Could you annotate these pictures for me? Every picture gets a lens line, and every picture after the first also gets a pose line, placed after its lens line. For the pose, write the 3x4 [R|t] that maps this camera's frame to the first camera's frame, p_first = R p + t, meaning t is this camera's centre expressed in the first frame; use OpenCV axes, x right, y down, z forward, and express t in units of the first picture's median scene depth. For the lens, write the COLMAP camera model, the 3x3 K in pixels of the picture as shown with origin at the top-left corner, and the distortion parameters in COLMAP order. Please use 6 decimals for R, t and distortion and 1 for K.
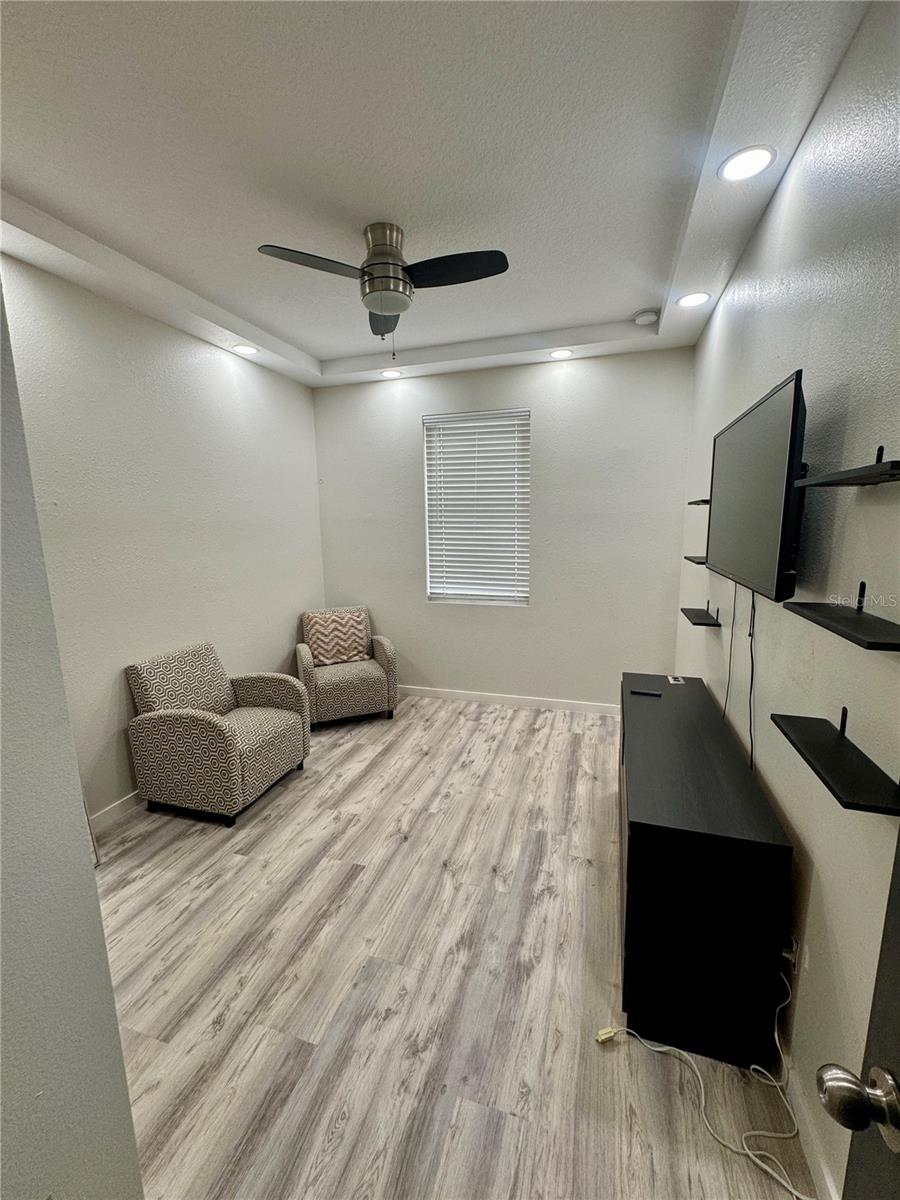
lens RADIAL K [[480.7, 0, 454.9], [0, 480.7, 604.4], [0, 0, 1]] dist [-0.001538, -0.000225]
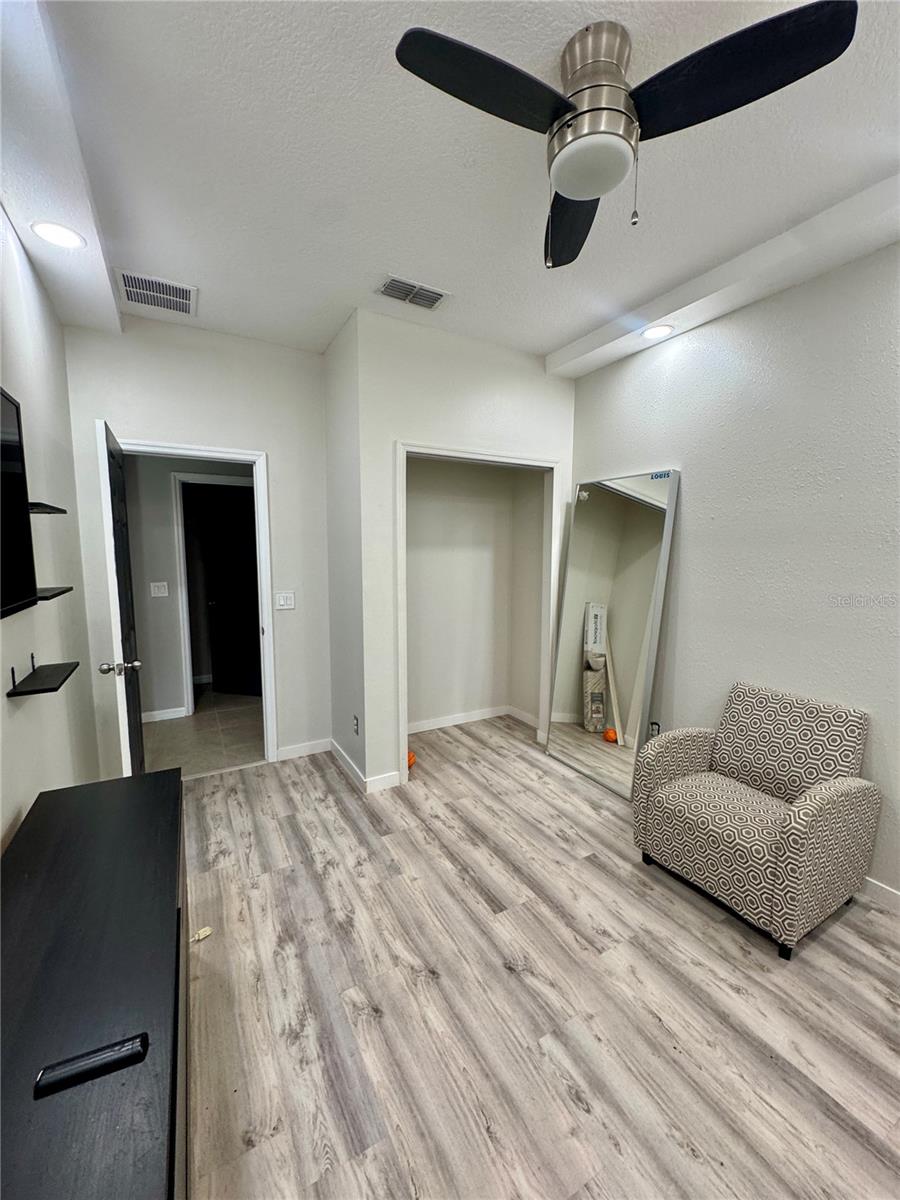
lens RADIAL K [[480.7, 0, 453.1], [0, 480.7, 600.3], [0, 0, 1]] dist [-0.001538, -0.000225]
pose [[-0.684409, 0.094437, -0.722957, 0.498381], [-0.118010, 0.964153, 0.237660, -0.244228], [0.719485, 0.247973, -0.648731, 1.486028]]
